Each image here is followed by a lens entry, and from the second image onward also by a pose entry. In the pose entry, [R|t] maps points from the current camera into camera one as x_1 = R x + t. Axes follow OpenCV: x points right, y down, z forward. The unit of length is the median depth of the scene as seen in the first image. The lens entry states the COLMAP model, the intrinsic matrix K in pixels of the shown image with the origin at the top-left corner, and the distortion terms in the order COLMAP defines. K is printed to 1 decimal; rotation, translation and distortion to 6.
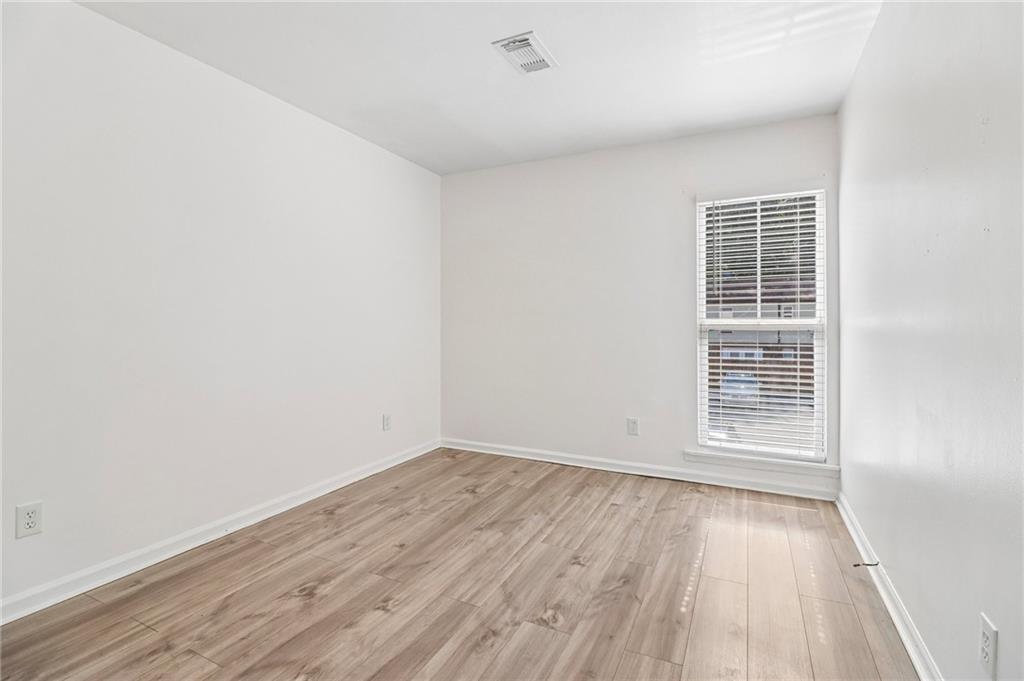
lens RADIAL K [[476.3, 0, 513.4], [0, 476.3, 333.1], [0, 0, 1]] dist [-0.004520, -0.008108]
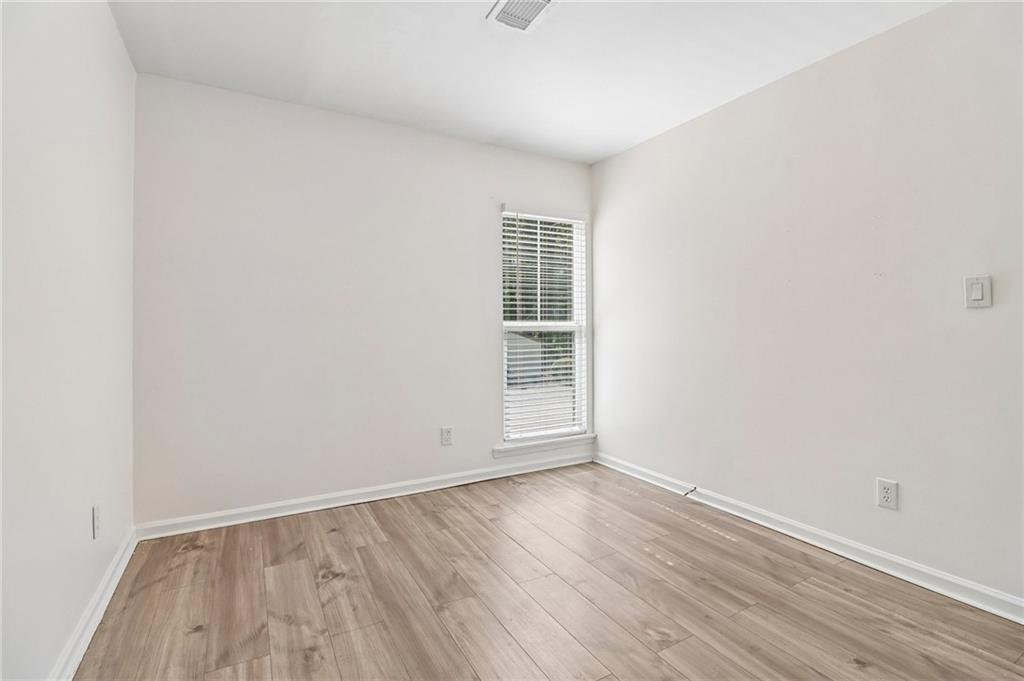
lens RADIAL K [[476.3, 0, 519.7], [0, 476.3, 330.8], [0, 0, 1]] dist [-0.004520, -0.008108]
pose [[0.563226, -0.011627, 0.826221, -0.582841], [0.022550, 0.999745, -0.001304, -0.007966], [-0.825995, 0.019366, 0.563344, 0.471200]]
